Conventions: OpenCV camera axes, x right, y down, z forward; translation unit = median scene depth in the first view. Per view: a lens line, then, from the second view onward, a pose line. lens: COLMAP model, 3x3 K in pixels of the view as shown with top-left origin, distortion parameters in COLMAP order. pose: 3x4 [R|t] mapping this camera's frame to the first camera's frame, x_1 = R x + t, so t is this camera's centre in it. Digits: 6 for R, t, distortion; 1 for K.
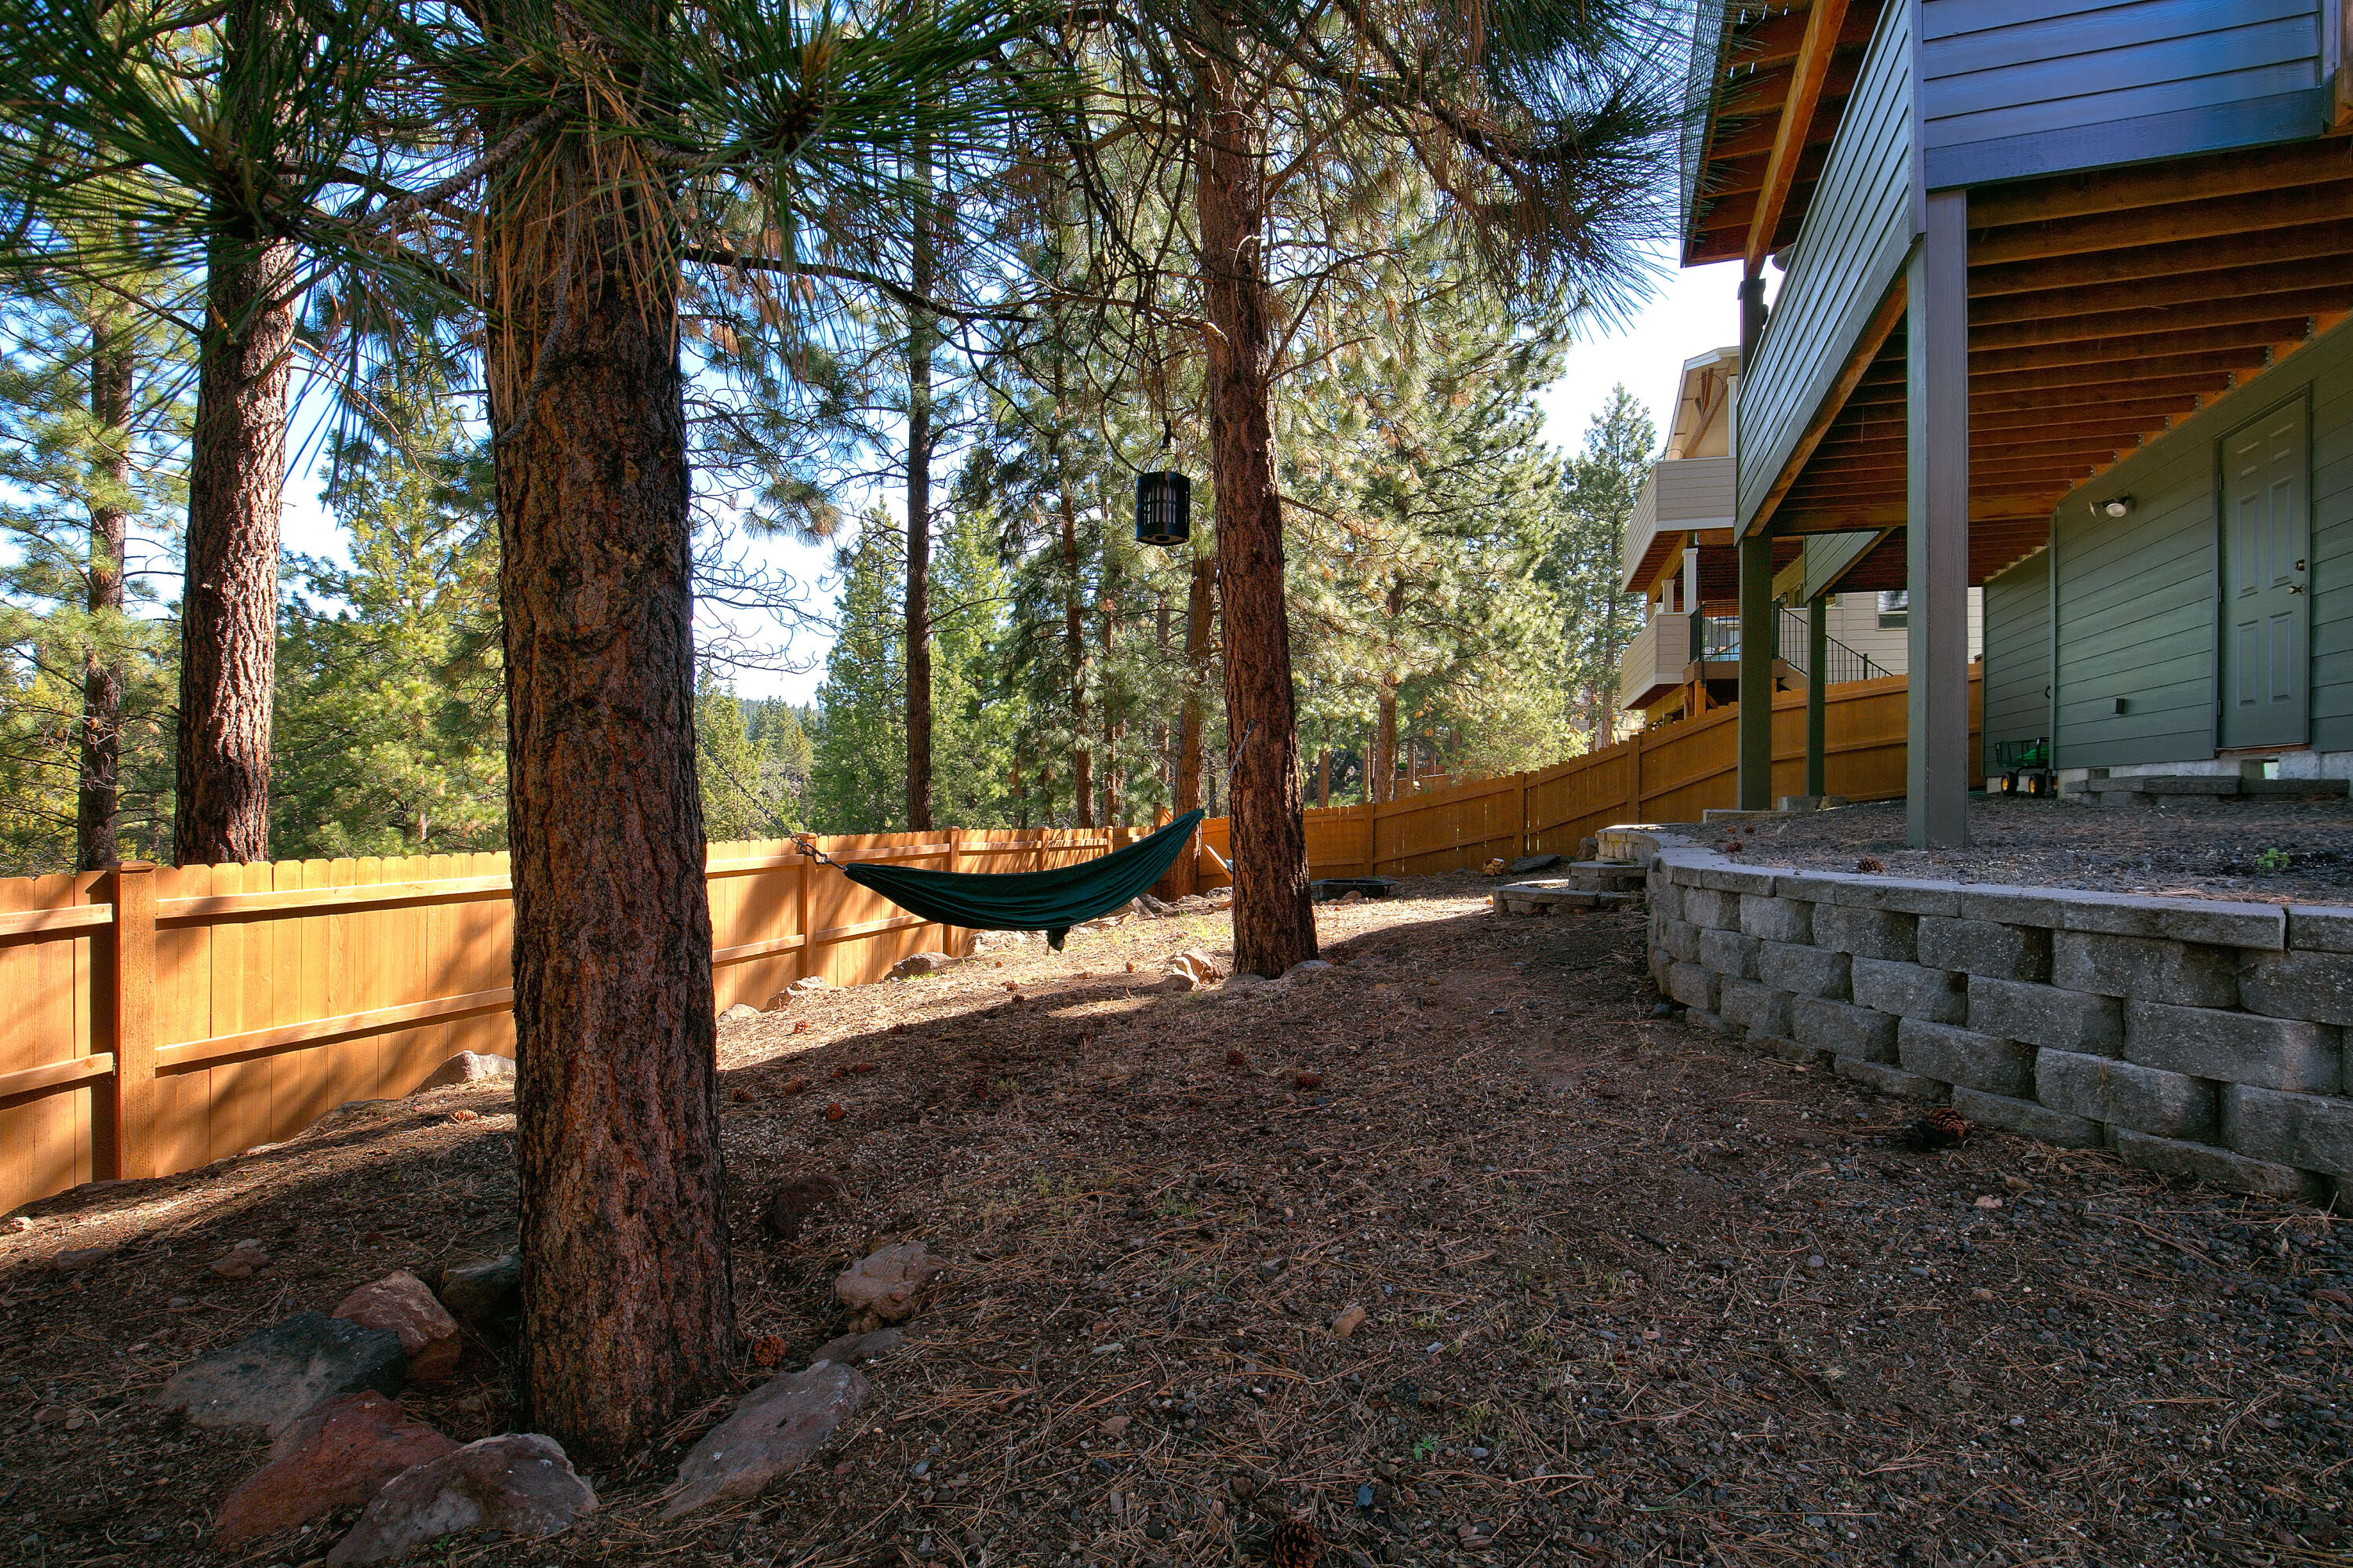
lens RADIAL K [[1093.3, 0, 1180.9], [0, 1093.3, 793.2], [0, 0, 1]] dist [-0.014496, 0.001173]
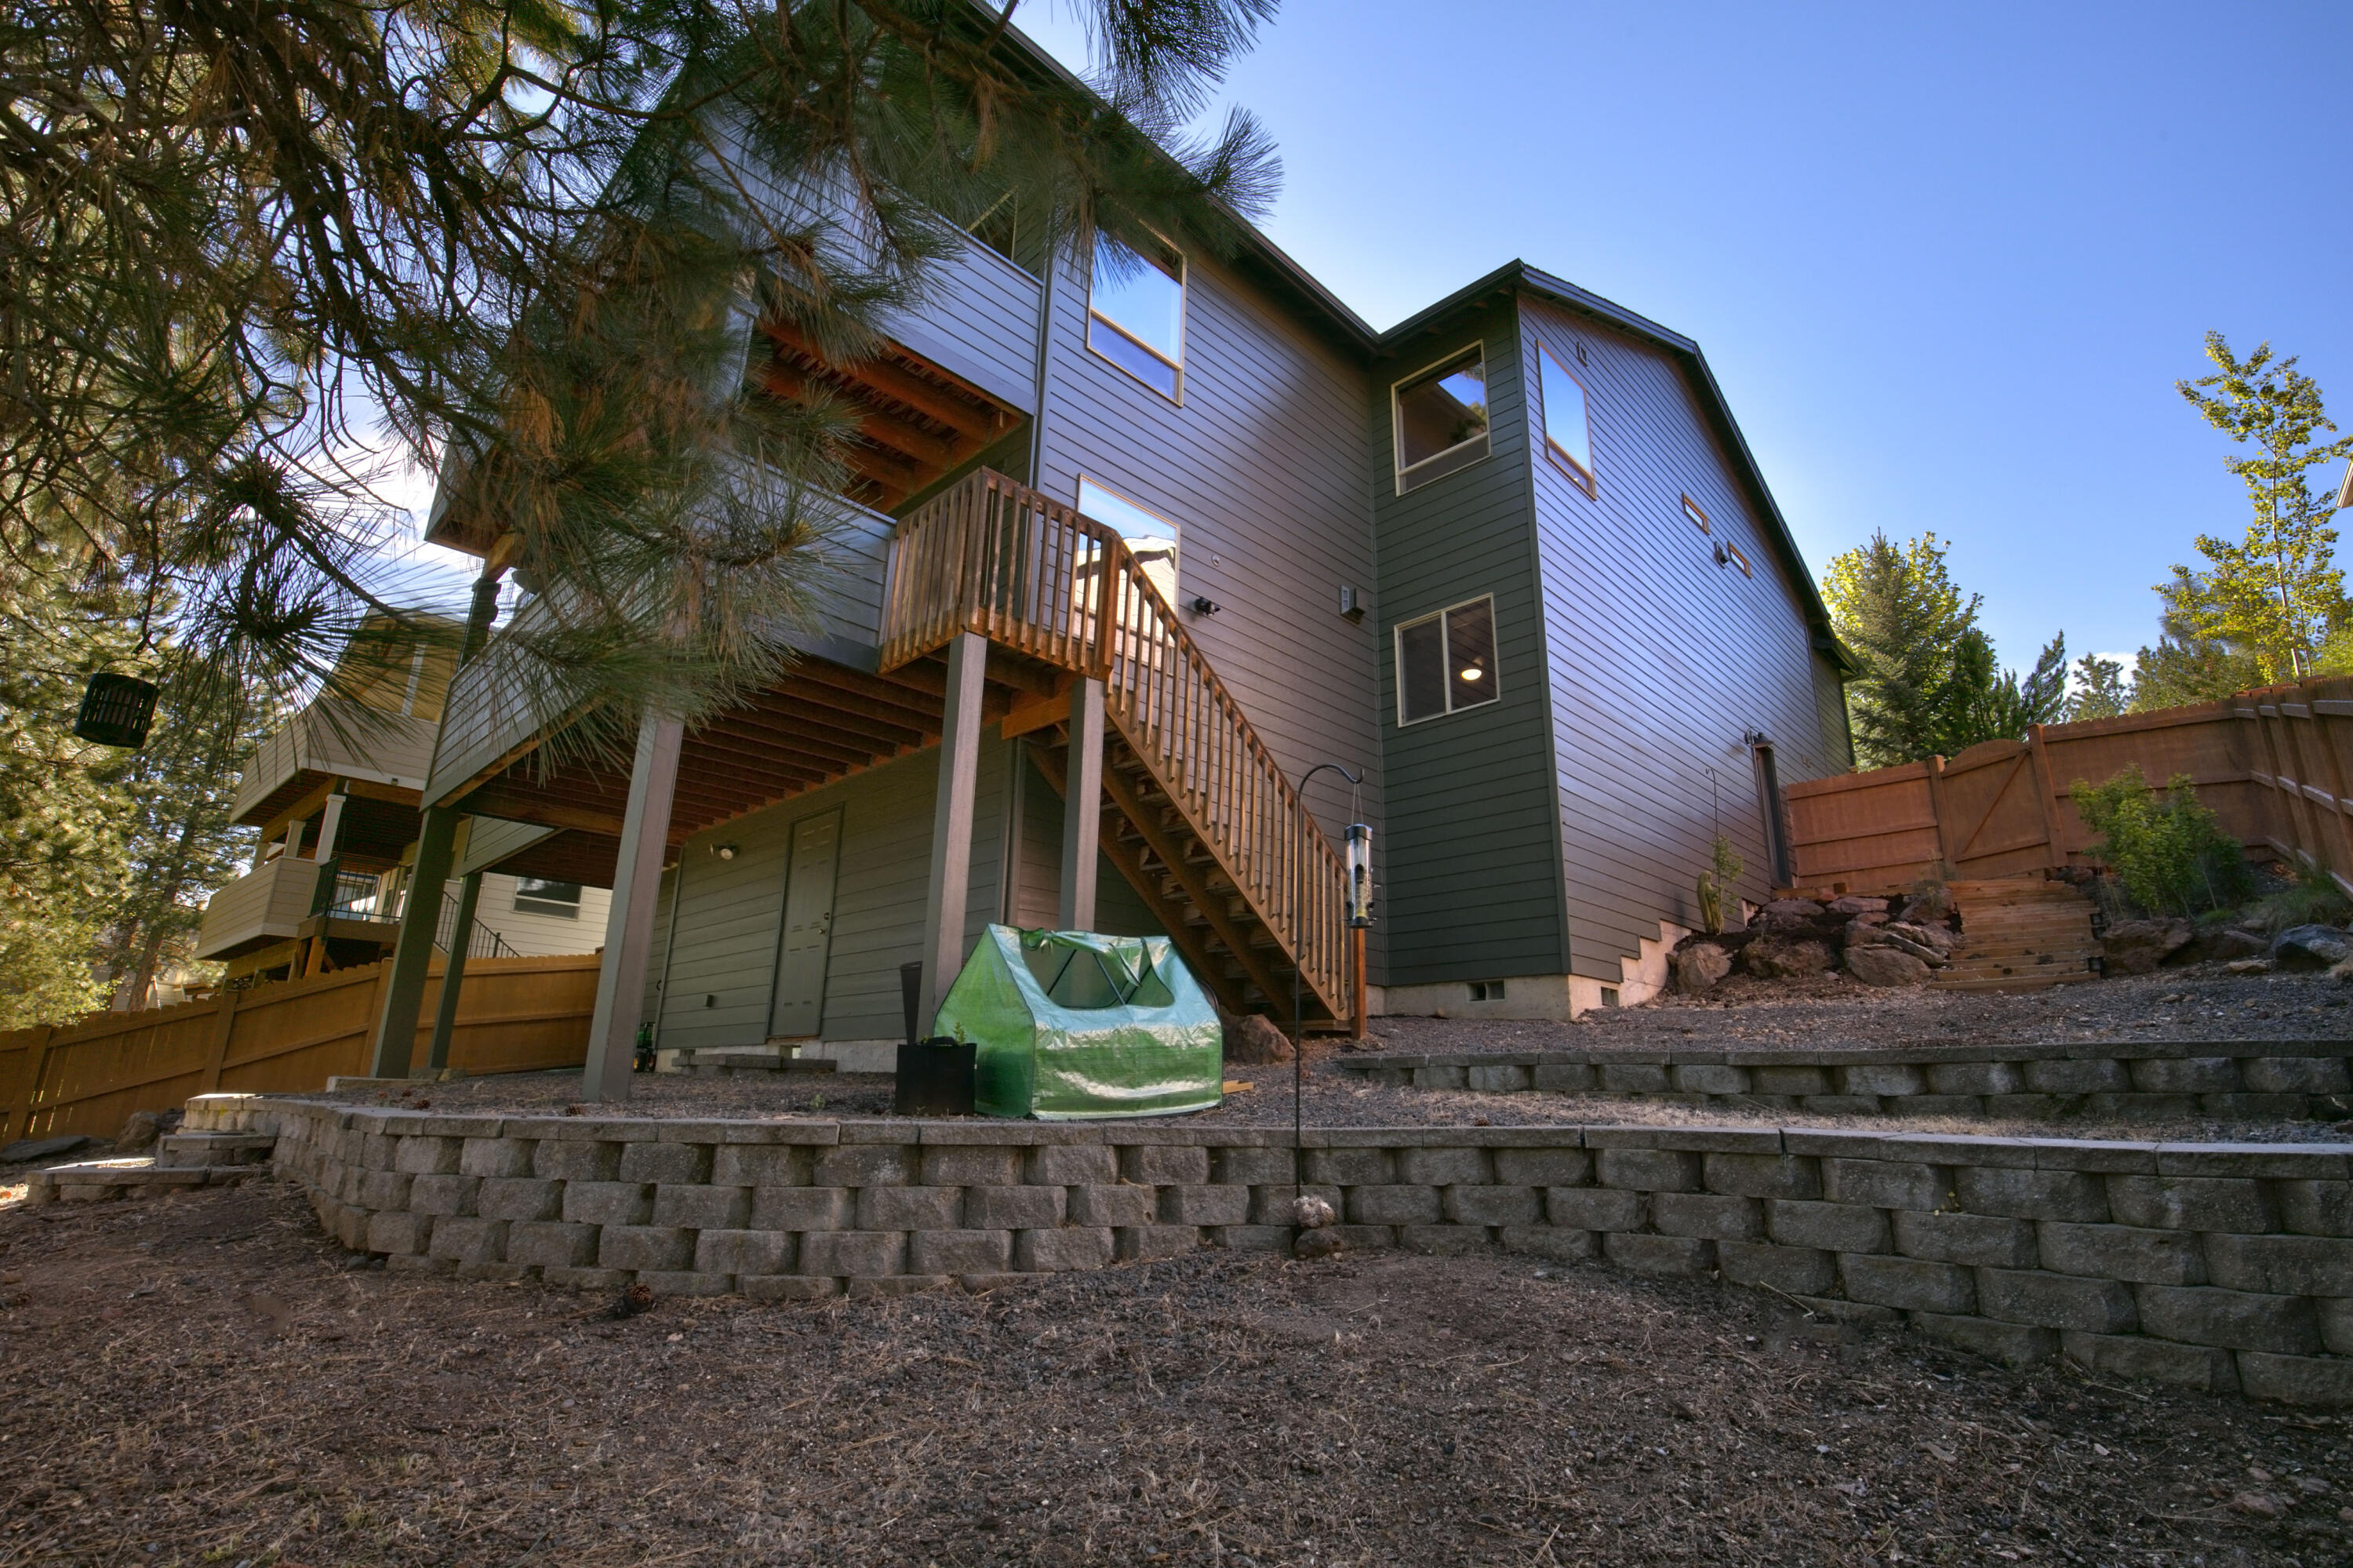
lens RADIAL K [[1093.3, 0, 1180.9], [0, 1093.3, 793.2], [0, 0, 1]] dist [-0.014496, 0.001173]
pose [[0.407268, 0.248674, 0.878802, -0.257820], [-0.018302, 0.964248, -0.264371, 0.033029], [-0.913125, 0.091586, 0.397259, -0.148585]]
